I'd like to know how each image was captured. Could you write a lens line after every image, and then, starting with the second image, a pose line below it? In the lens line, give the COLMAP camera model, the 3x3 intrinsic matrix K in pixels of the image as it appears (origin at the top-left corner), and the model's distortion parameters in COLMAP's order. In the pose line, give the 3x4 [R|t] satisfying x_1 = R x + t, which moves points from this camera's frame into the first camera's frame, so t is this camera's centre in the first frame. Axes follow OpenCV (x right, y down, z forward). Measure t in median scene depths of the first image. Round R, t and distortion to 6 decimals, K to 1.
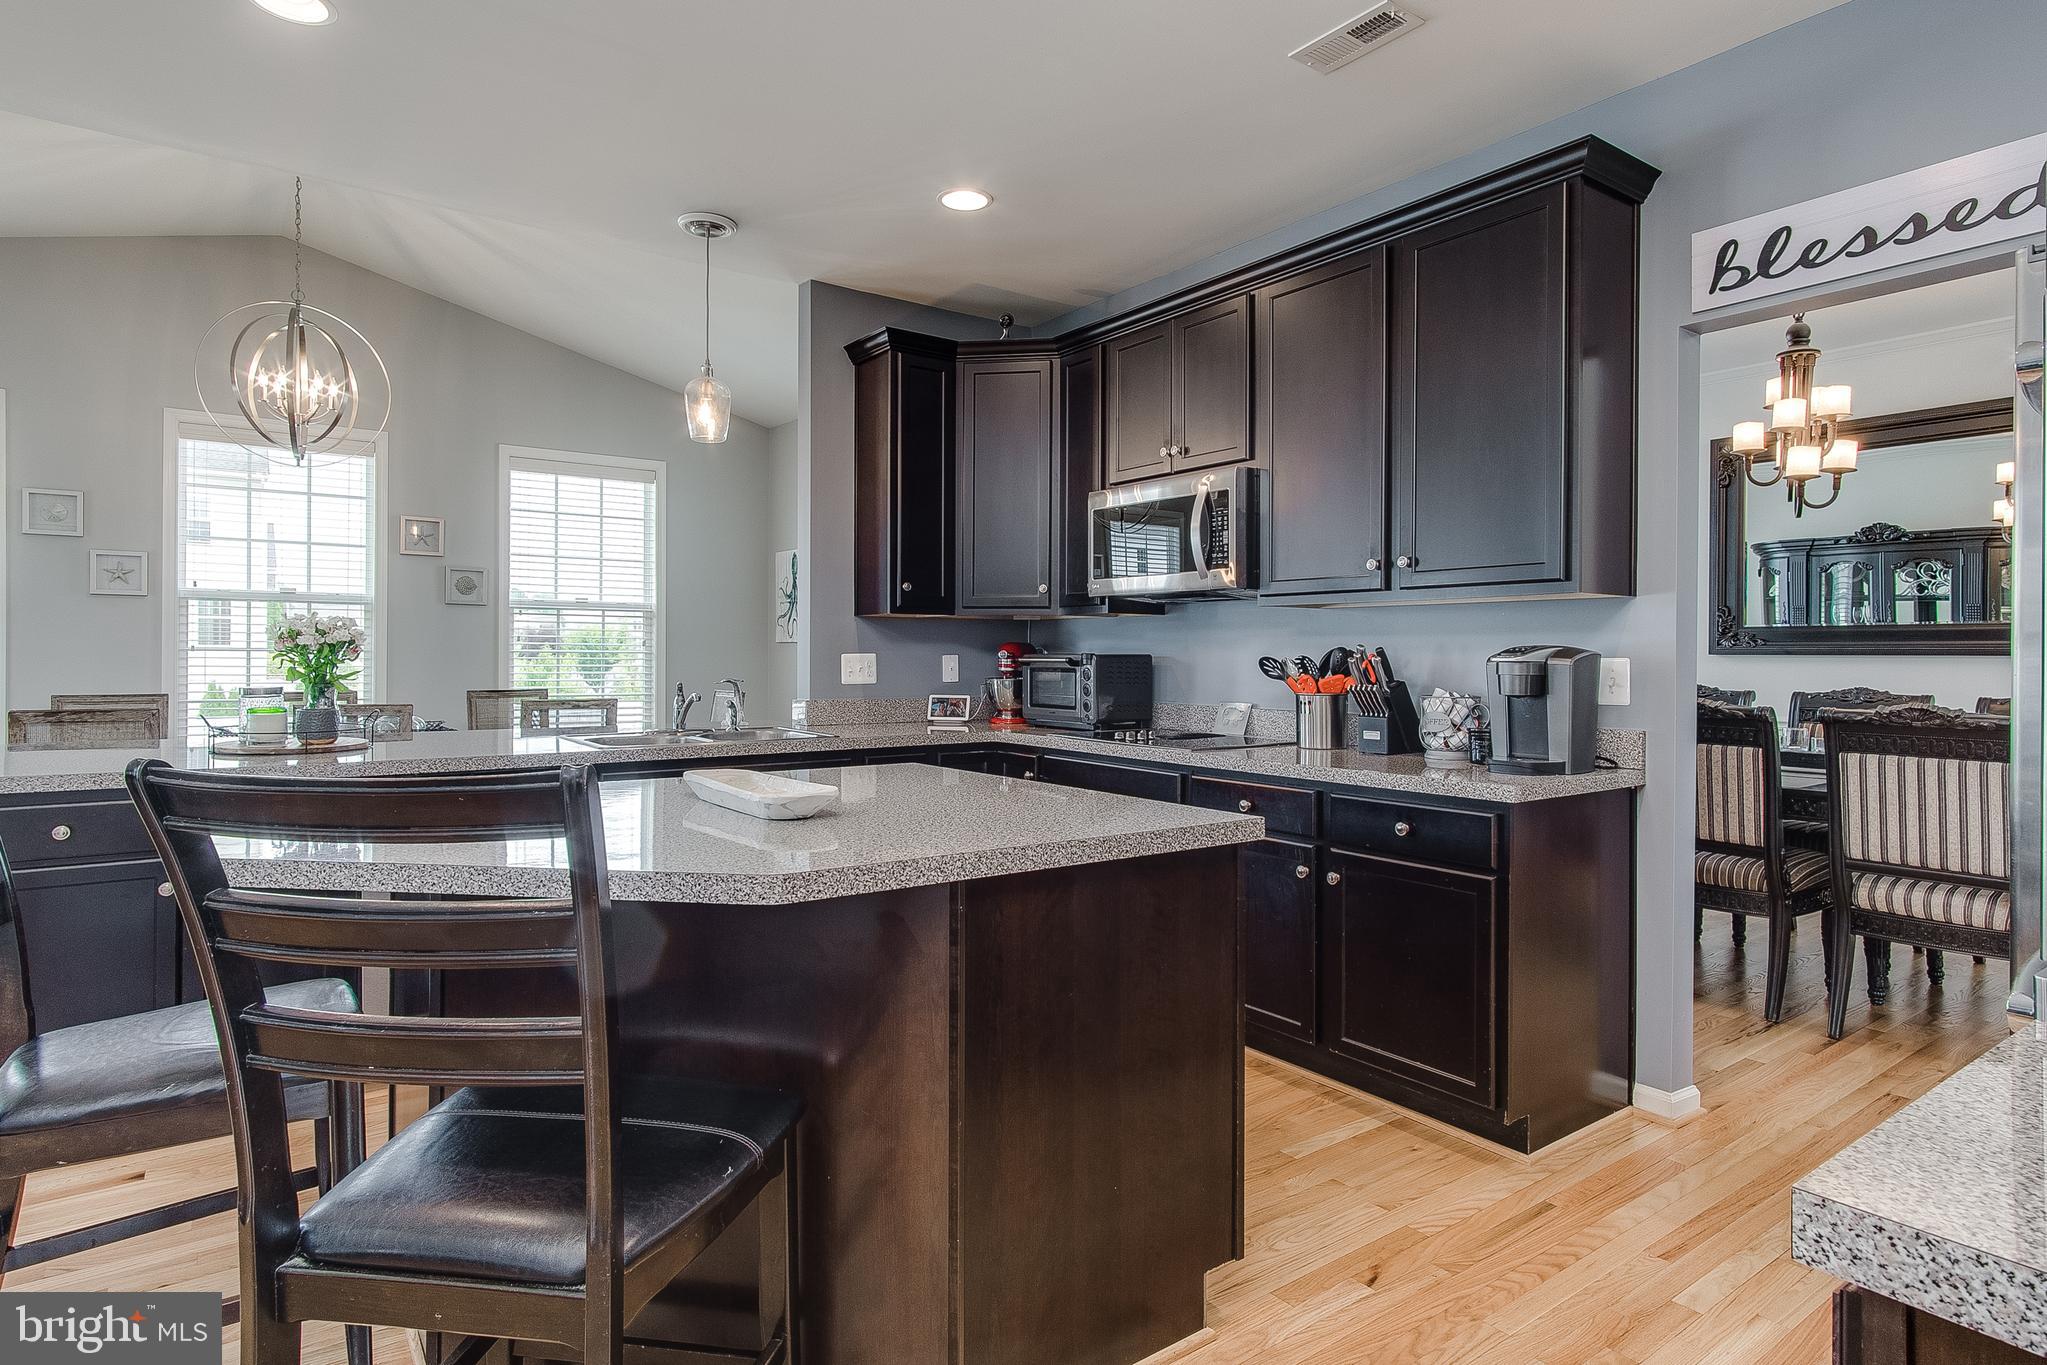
lens RADIAL K [[1098.2, 0, 1022.5], [0, 1098.2, 666.2], [0, 0, 1]] dist [0.007574, -0.000400]
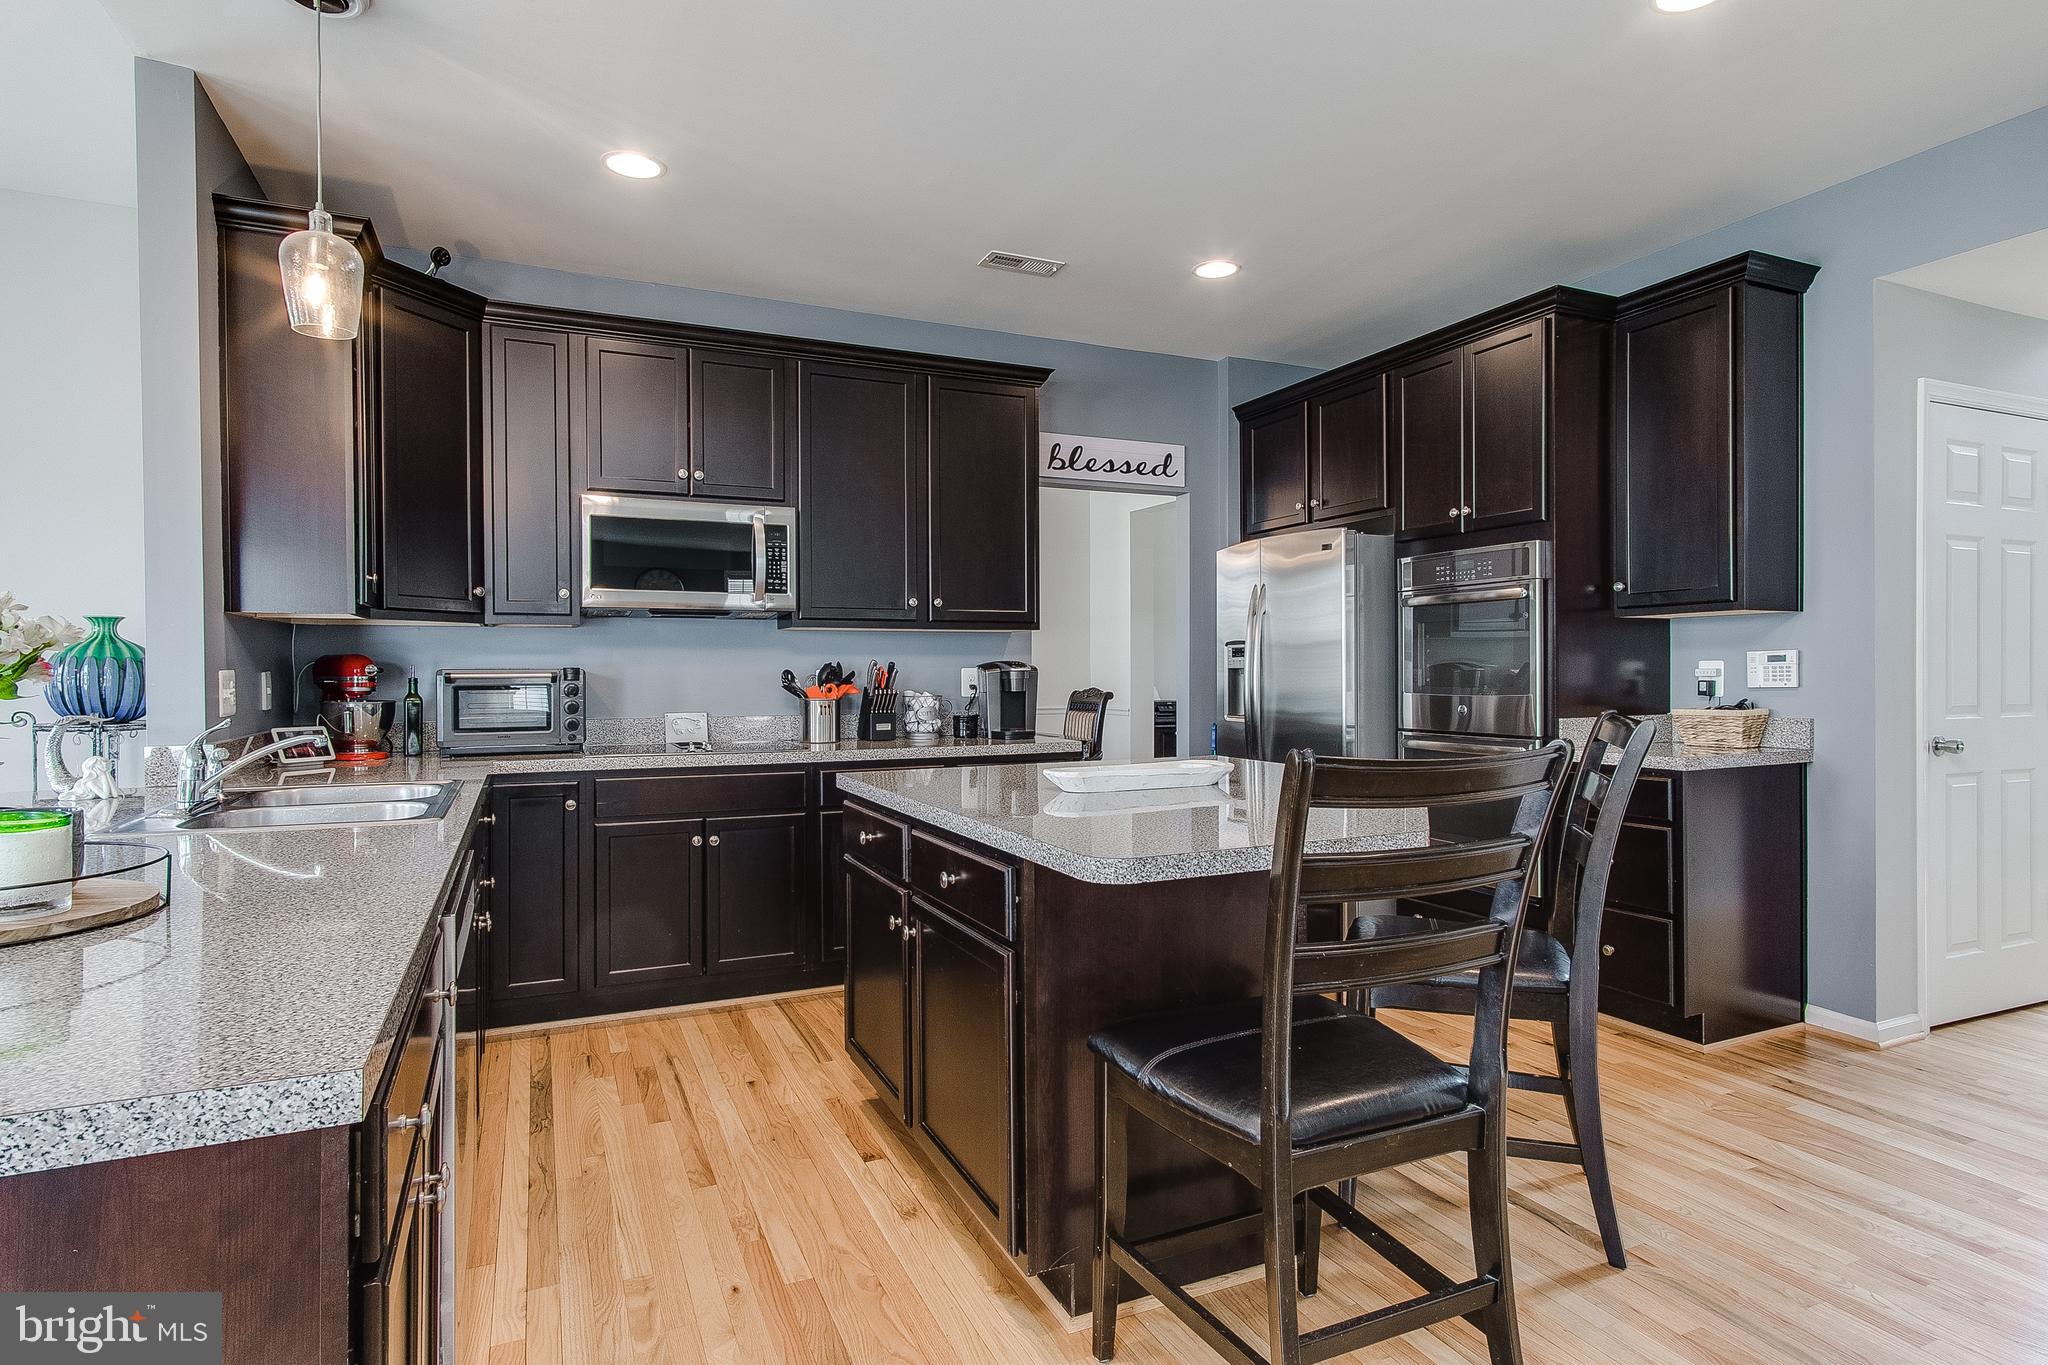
lens RADIAL K [[1098.8, 0, 1034.7], [0, 1098.8, 678.8], [0, 0, 1]] dist [0.007574, -0.000400]
pose [[0.199535, -0.007022, 0.979866, -1.180955], [0.017314, 0.999843, 0.003640, 0.001885], [-0.979738, 0.016239, 0.199625, 0.678068]]
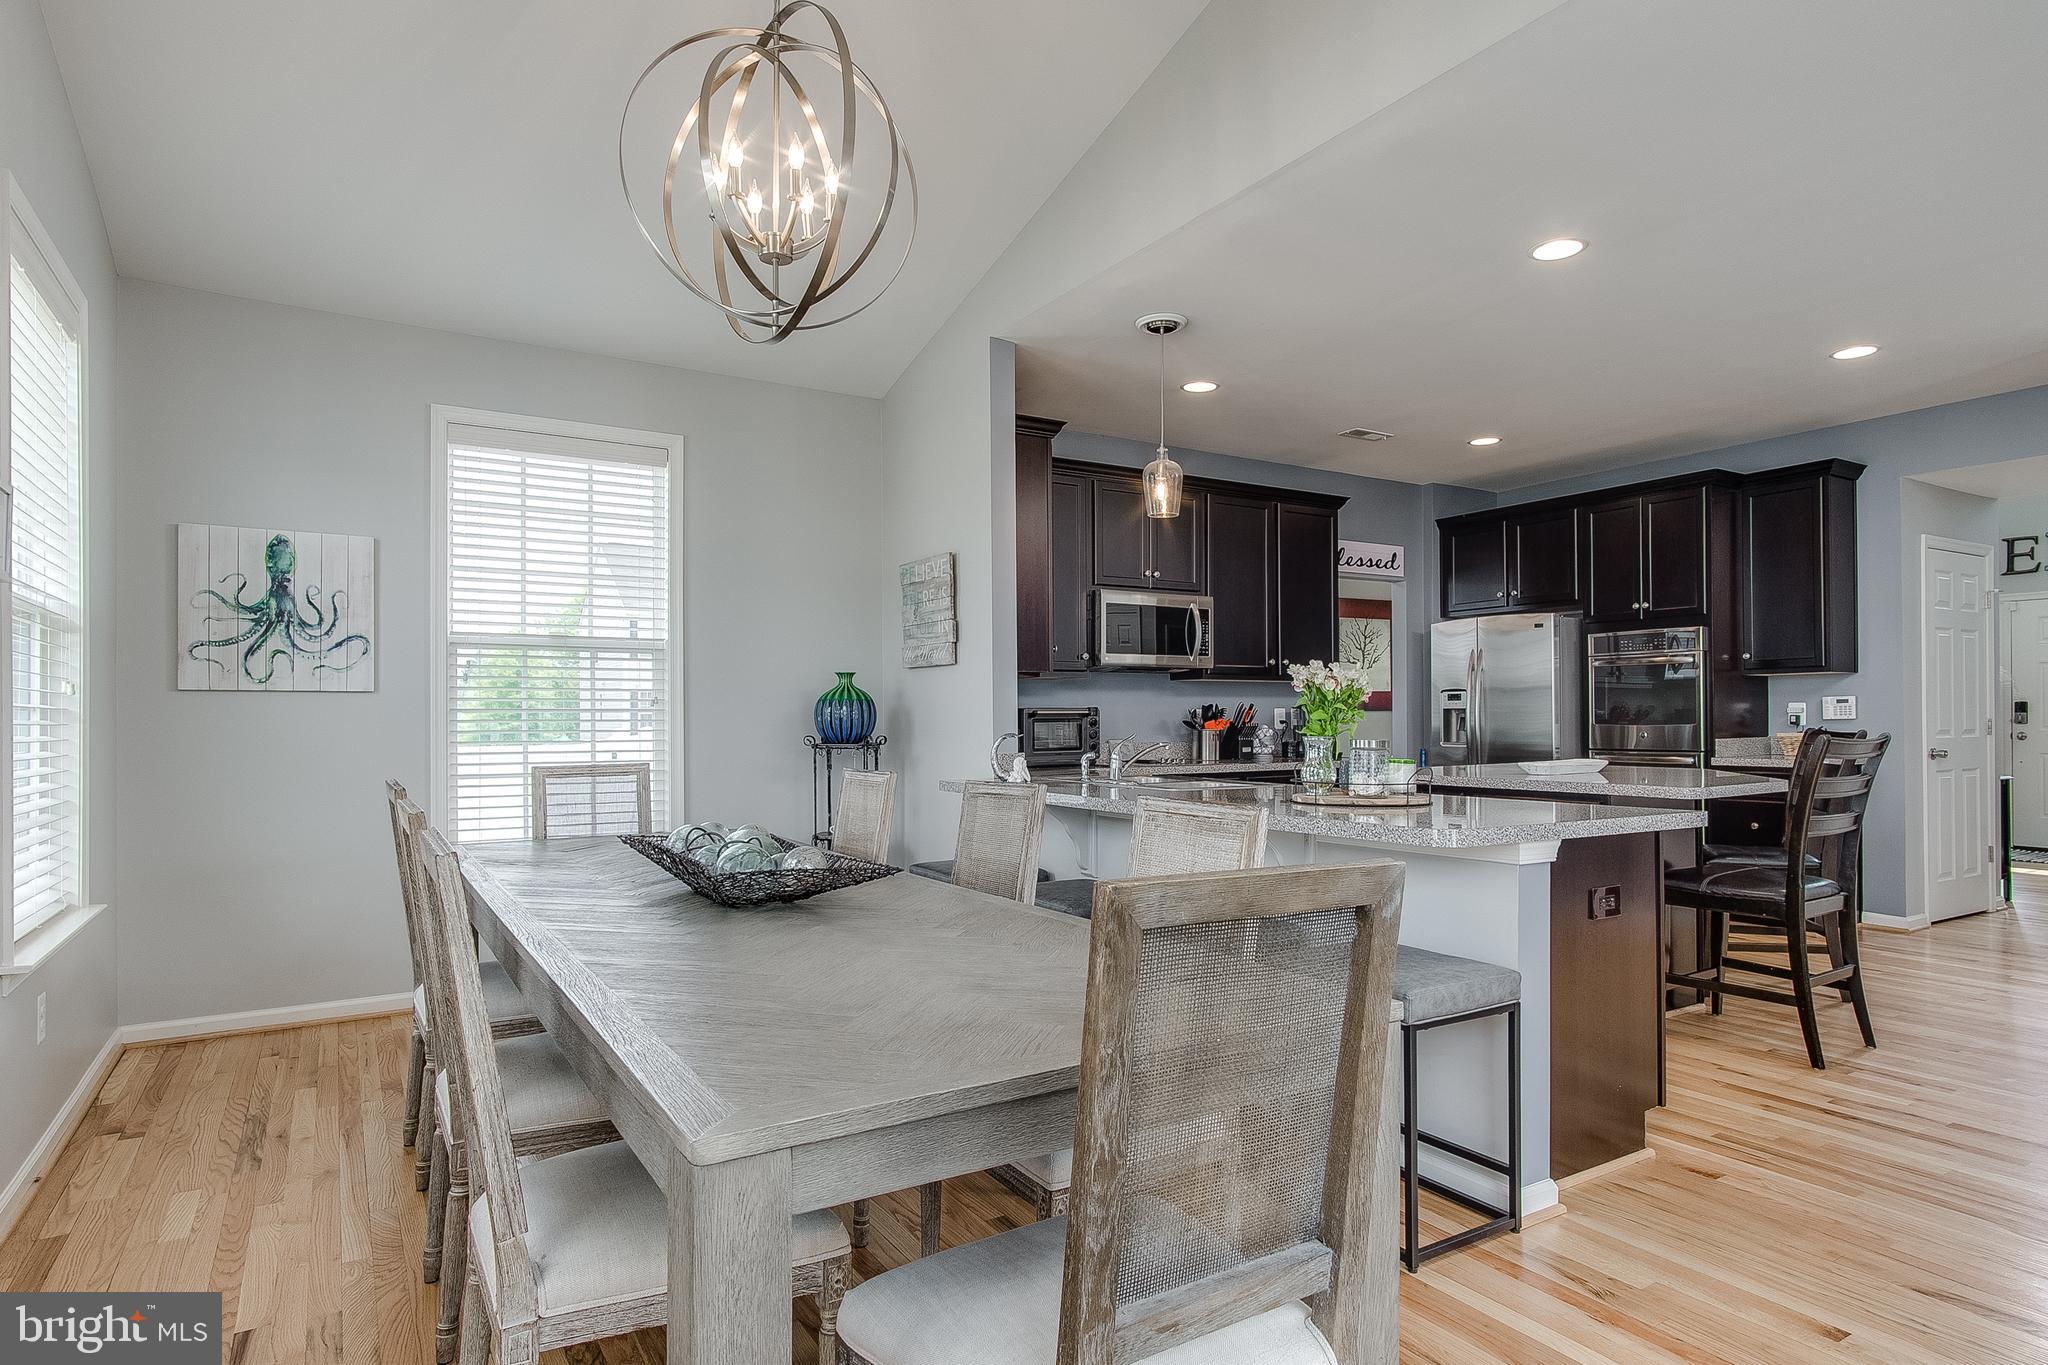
lens RADIAL K [[1145.1, 0, 1041.2], [0, 1145.1, 717.3], [0, 0, 1]] dist [-0.005761, -0.000932]
pose [[0.077139, -0.000865, 0.997020, -2.073952], [0.017978, 0.999838, -0.000524, 0.001501], [-0.996858, 0.017965, 0.077142, 1.478980]]
